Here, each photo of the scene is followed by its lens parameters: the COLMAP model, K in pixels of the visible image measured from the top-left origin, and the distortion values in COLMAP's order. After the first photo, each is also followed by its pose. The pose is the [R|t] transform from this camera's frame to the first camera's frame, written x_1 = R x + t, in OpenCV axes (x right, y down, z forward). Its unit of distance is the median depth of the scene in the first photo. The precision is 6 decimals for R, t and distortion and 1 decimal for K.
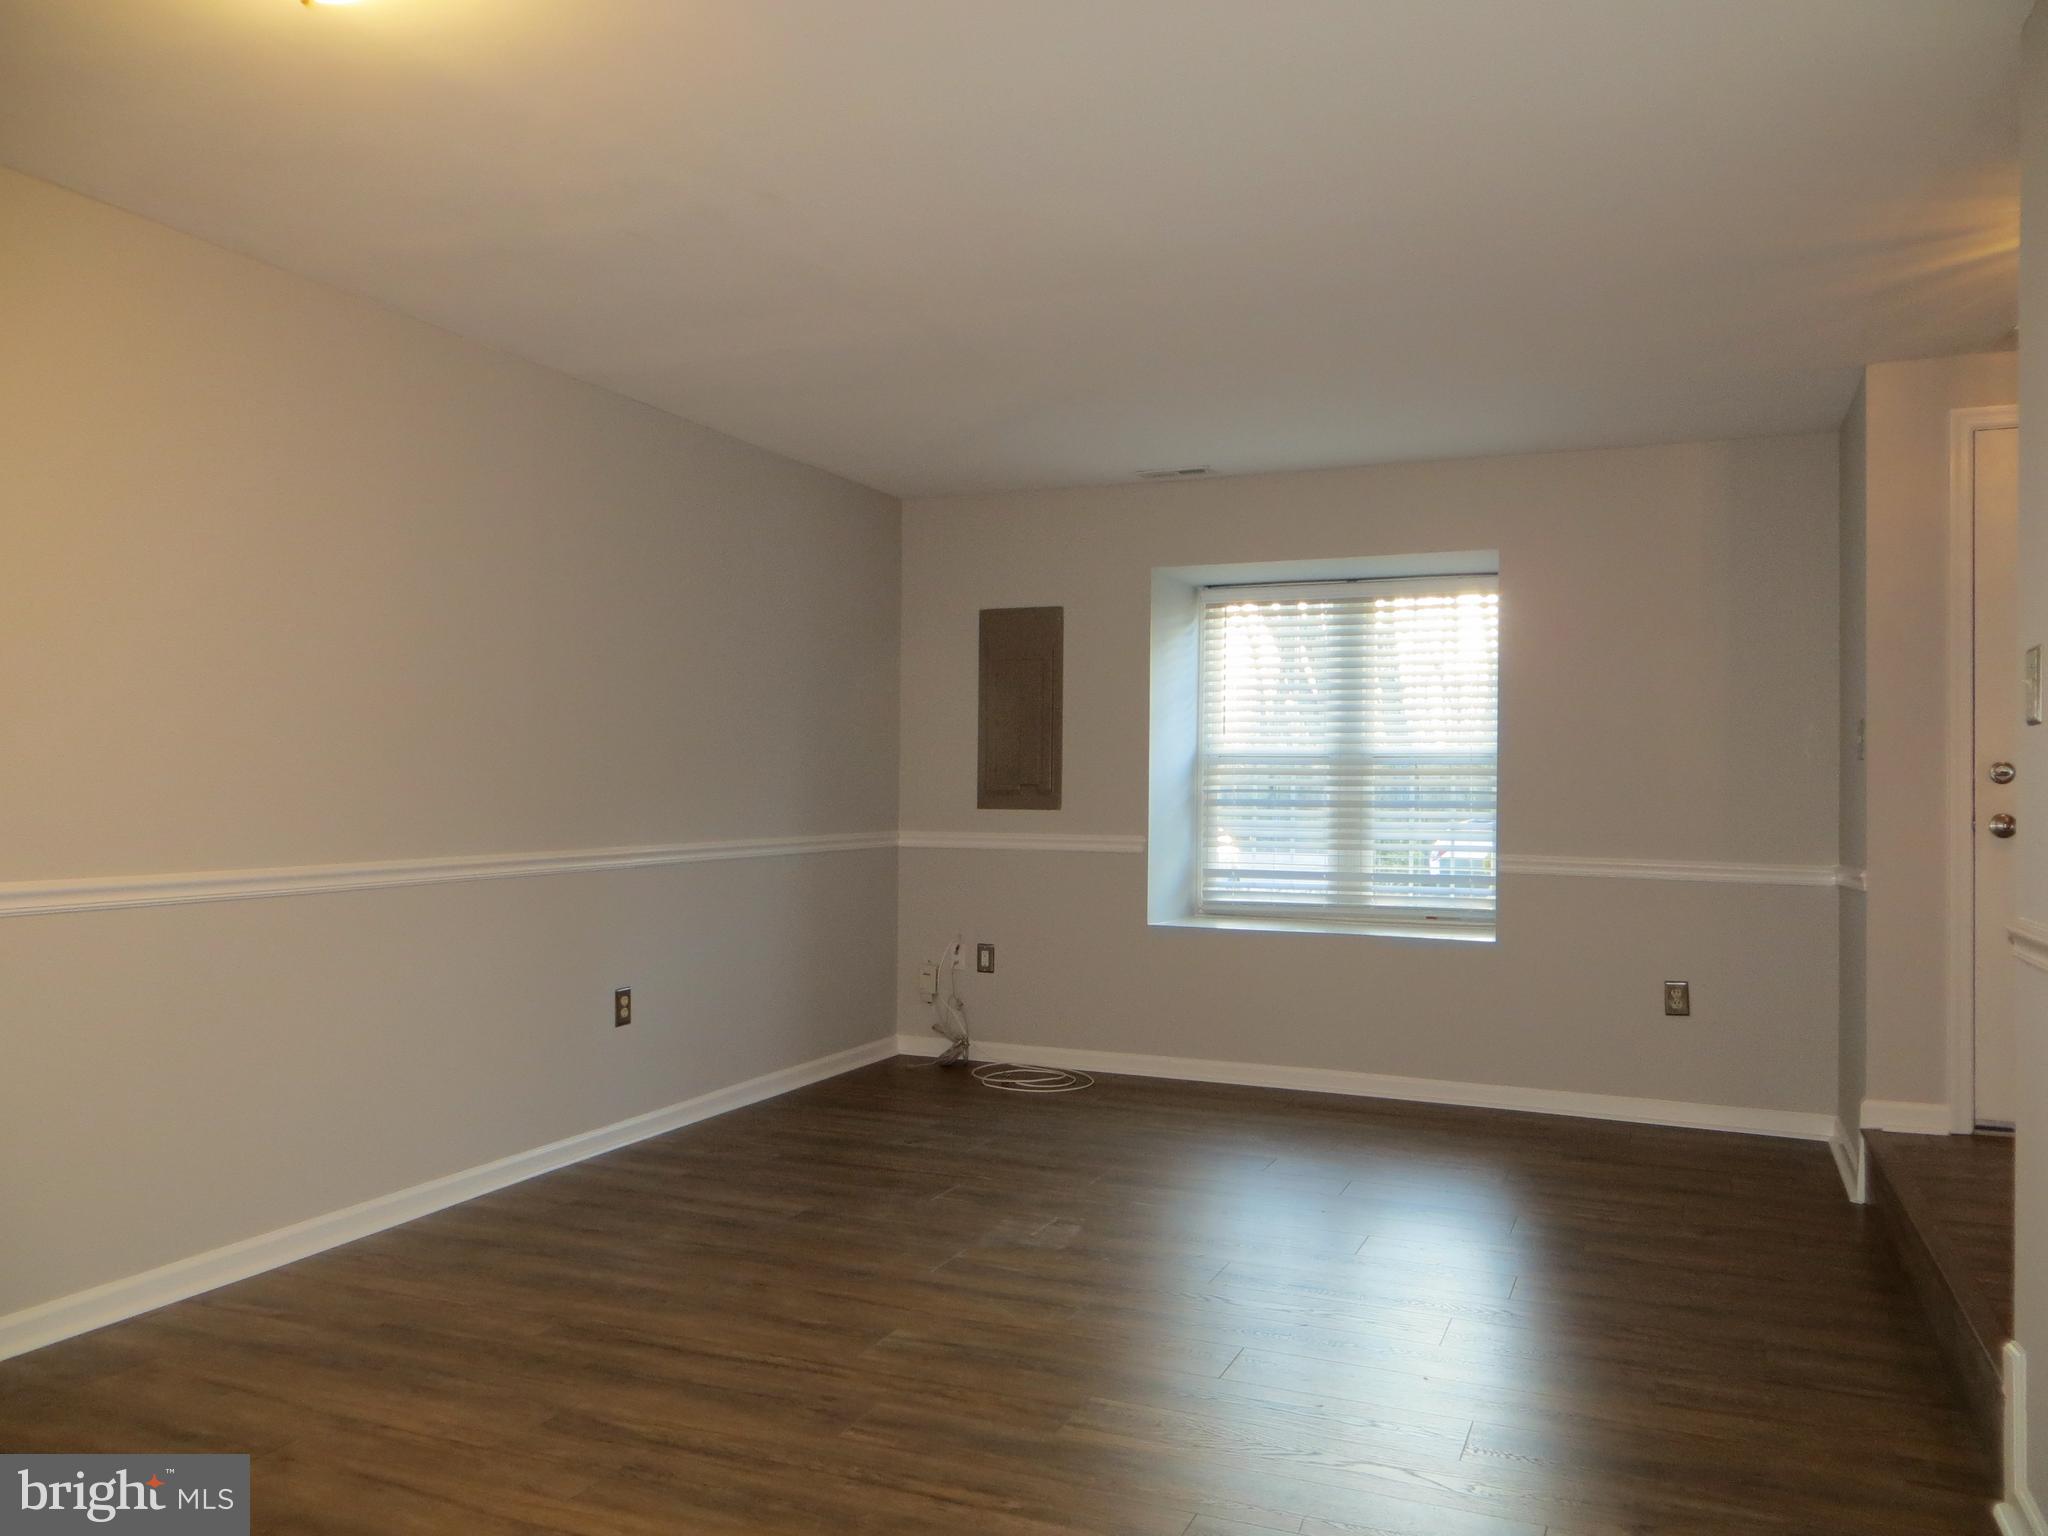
lens RADIAL K [[1547.5, 0, 1038.3], [0, 1547.5, 771.5], [0, 0, 1]] dist [-0.002958, -0.013149]
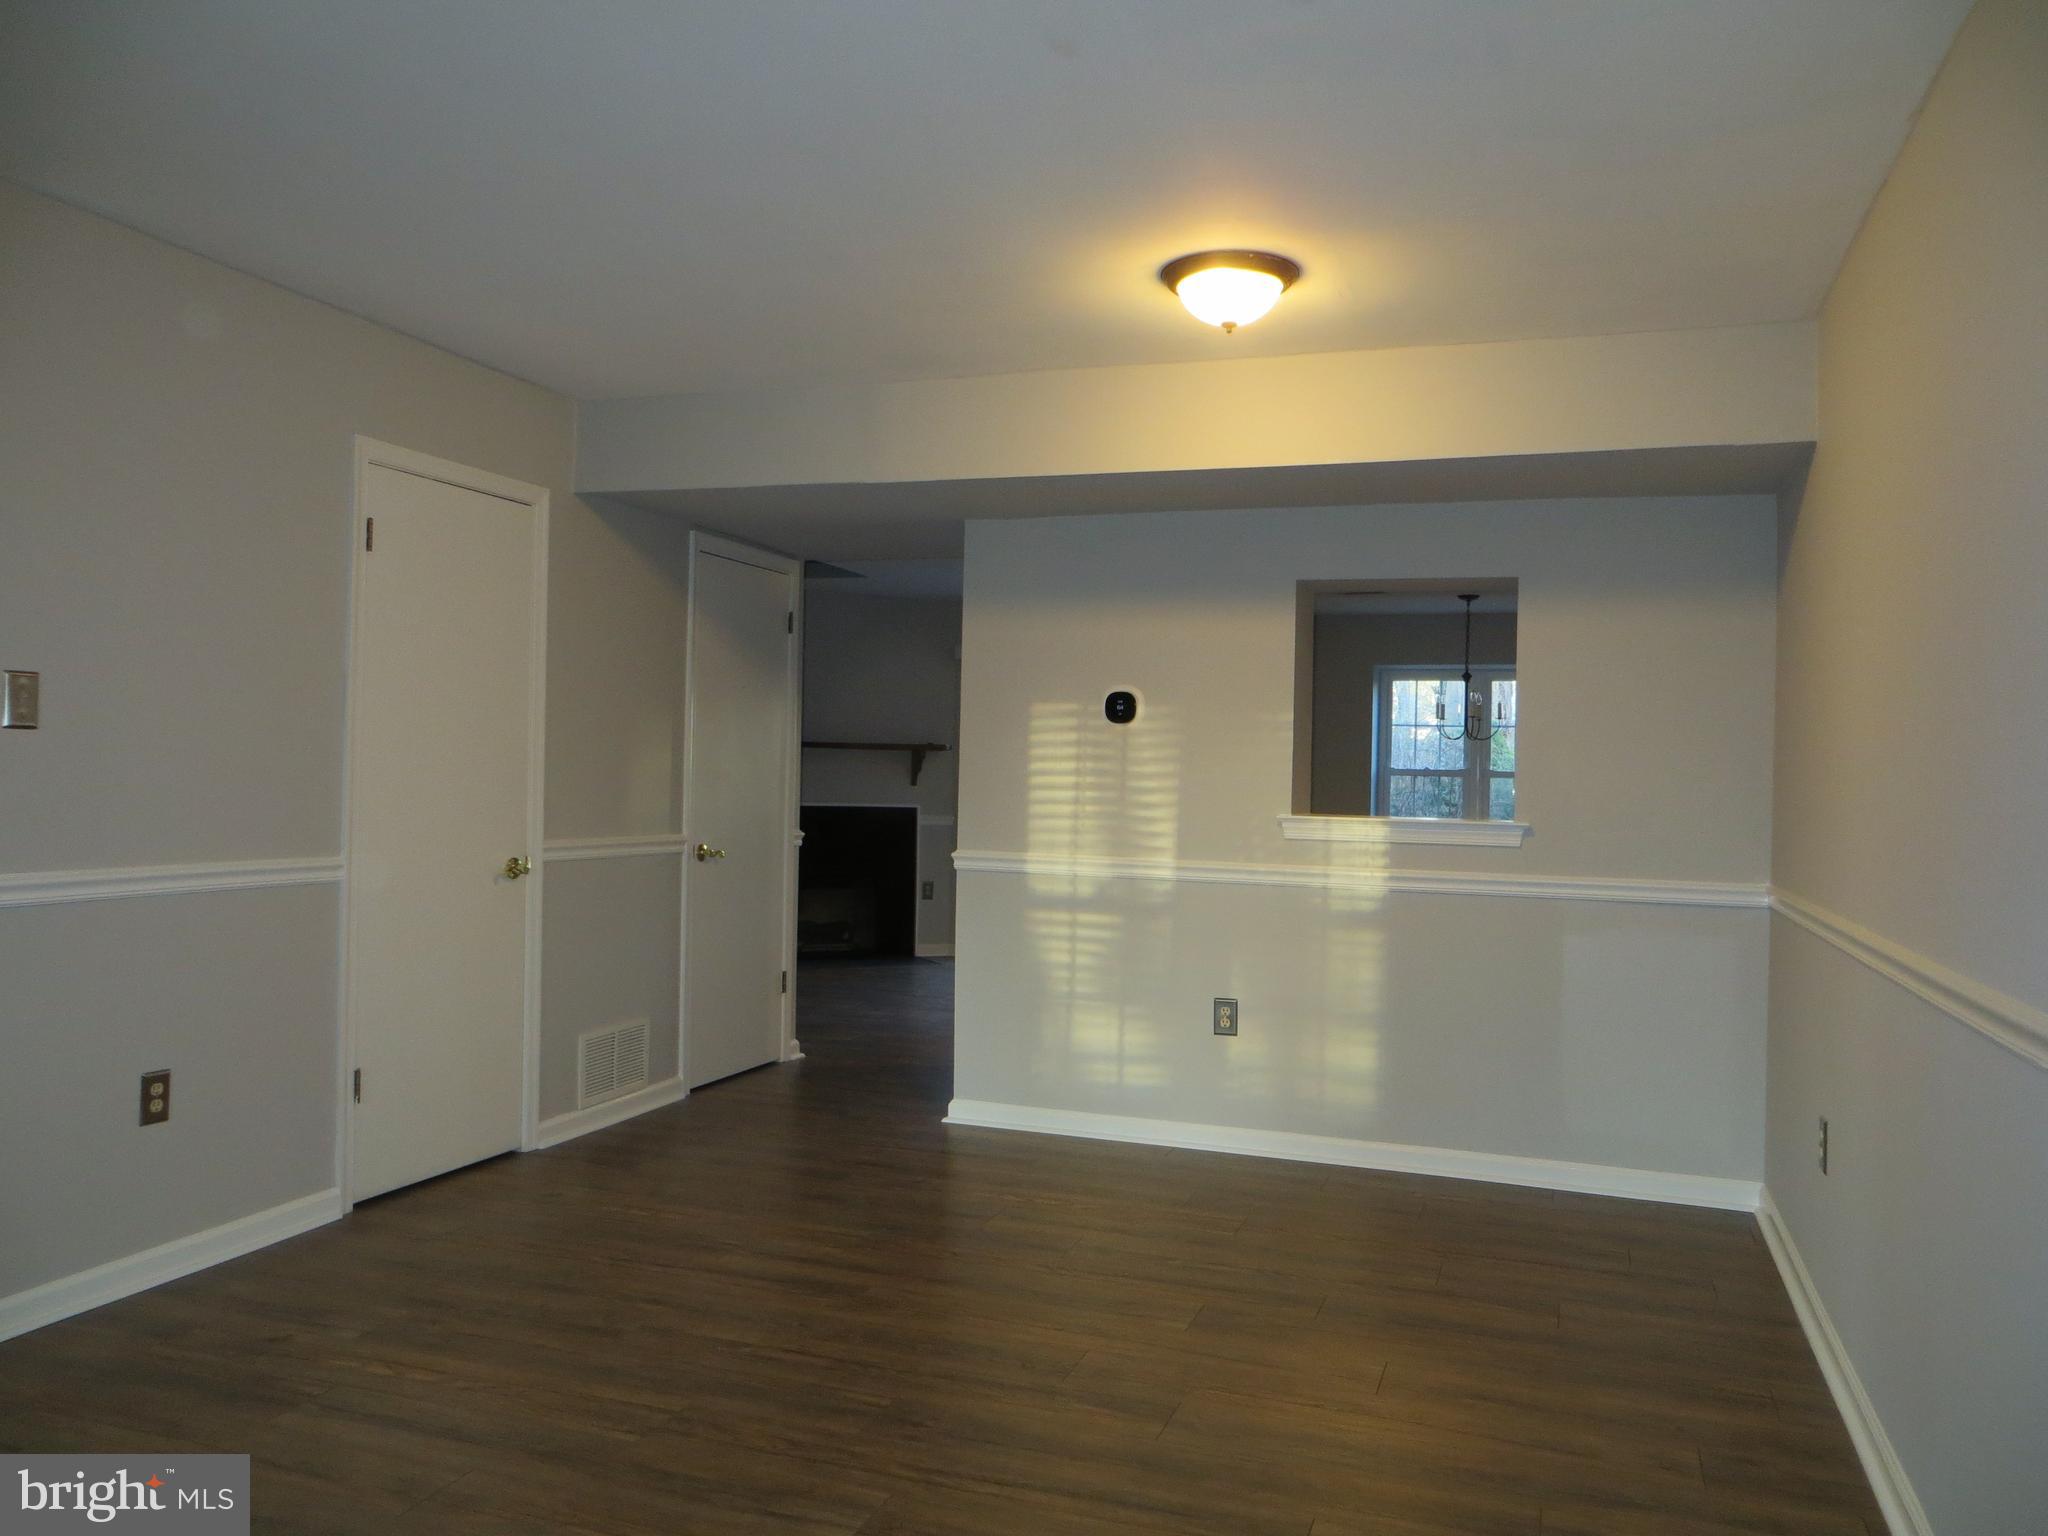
lens RADIAL K [[1547.5, 0, 1044.4], [0, 1547.5, 776.0], [0, 0, 1]] dist [-0.002958, -0.013149]
pose [[-0.997679, -0.029791, -0.061227, -0.065754], [-0.029383, 0.999540, -0.007565, -0.001906], [0.061424, -0.005749, -0.998095, 0.888225]]
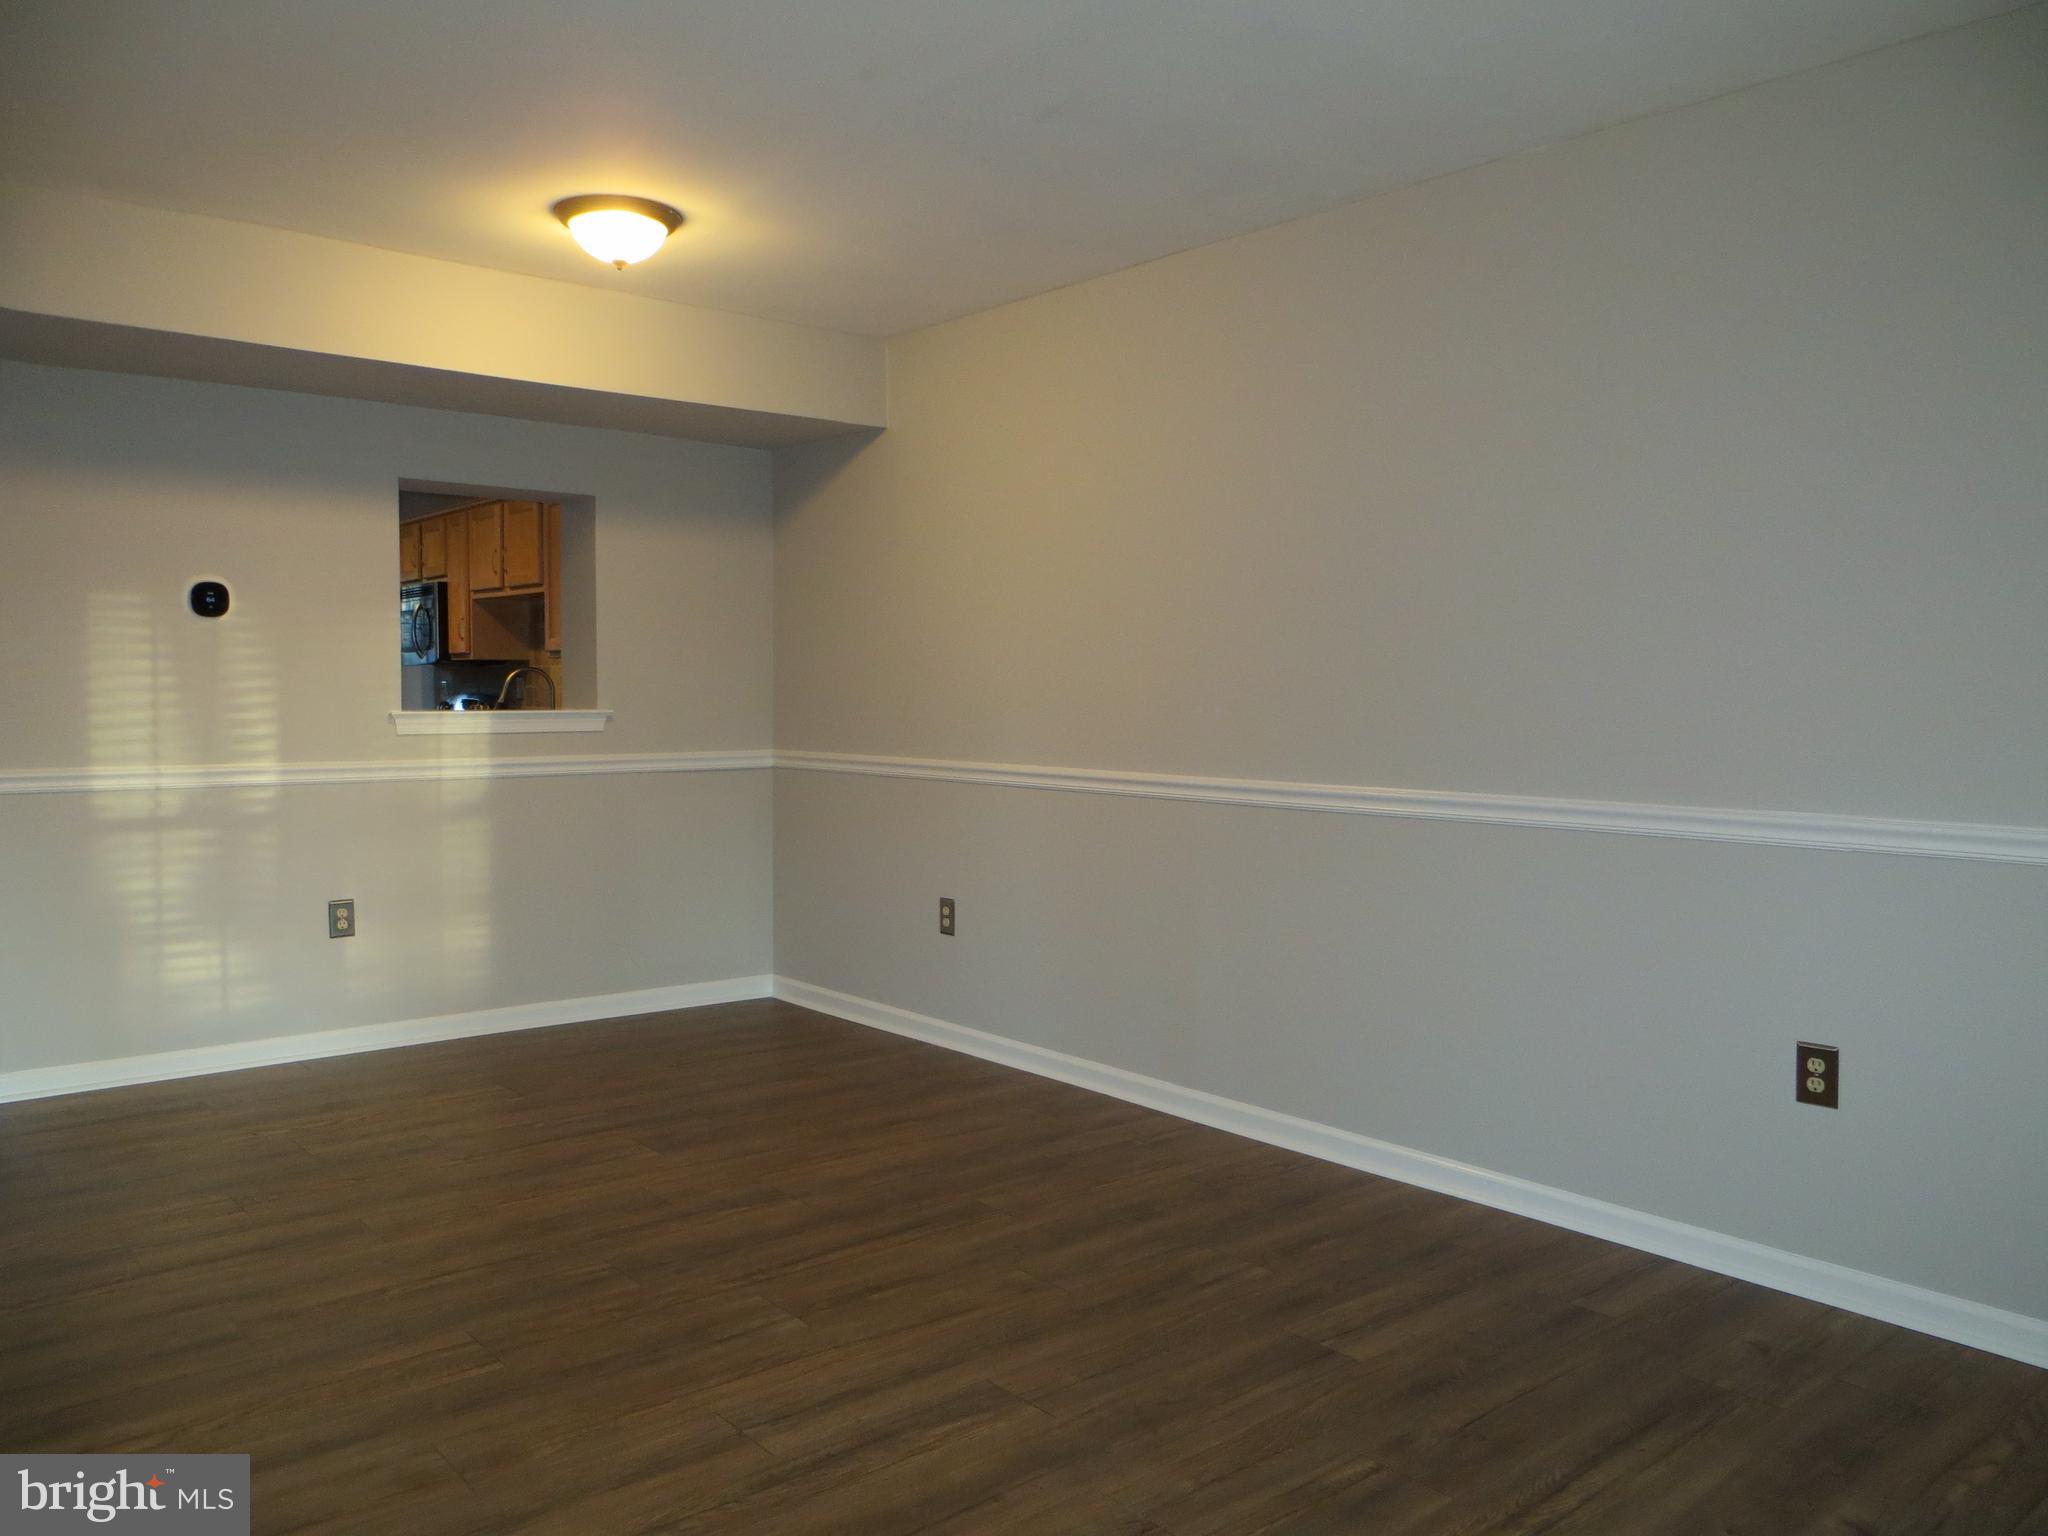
lens RADIAL K [[1547.5, 0, 1037.1], [0, 1547.5, 785.5], [0, 0, 1]] dist [-0.002958, -0.013149]
pose [[-0.448942, 0.051183, -0.892094, 0.317372], [0.001223, 0.998392, 0.056667, 0.001582], [0.893560, 0.024349, -0.448282, 0.765938]]
